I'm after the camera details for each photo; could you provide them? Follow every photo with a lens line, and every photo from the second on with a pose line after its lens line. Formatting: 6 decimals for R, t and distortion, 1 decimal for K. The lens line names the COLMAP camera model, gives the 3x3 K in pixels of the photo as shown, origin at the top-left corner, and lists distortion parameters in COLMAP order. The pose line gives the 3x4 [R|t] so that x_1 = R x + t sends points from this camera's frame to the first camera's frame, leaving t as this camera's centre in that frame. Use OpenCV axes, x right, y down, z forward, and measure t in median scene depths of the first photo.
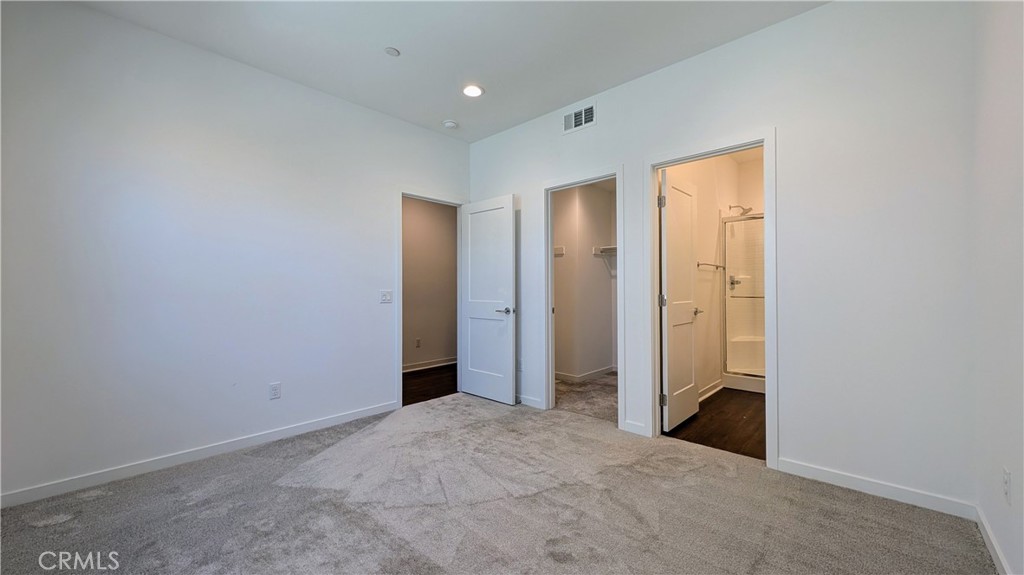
lens RADIAL K [[391.6, 0, 540.5], [0, 391.6, 288.6], [0, 0, 1]] dist [0.001836, -0.000279]
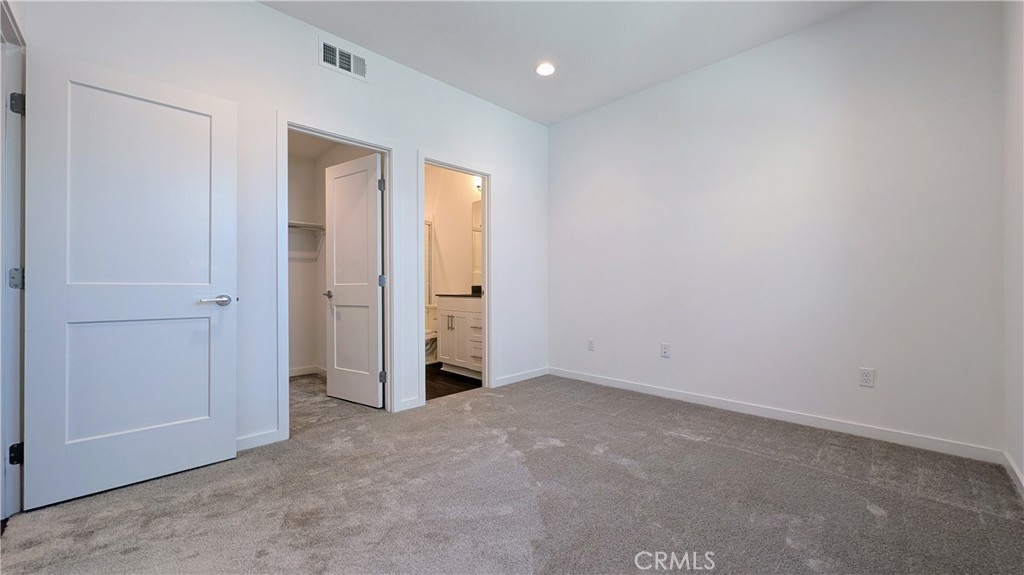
lens RADIAL K [[391.6, 0, 510.8], [0, 391.6, 285.3], [0, 0, 1]] dist [0.001836, -0.000279]
pose [[0.075276, 0.000351, 0.997163, -0.693956], [-0.006190, 0.999981, 0.000115, 0.035196], [-0.997144, -0.006181, 0.075277, 0.590118]]
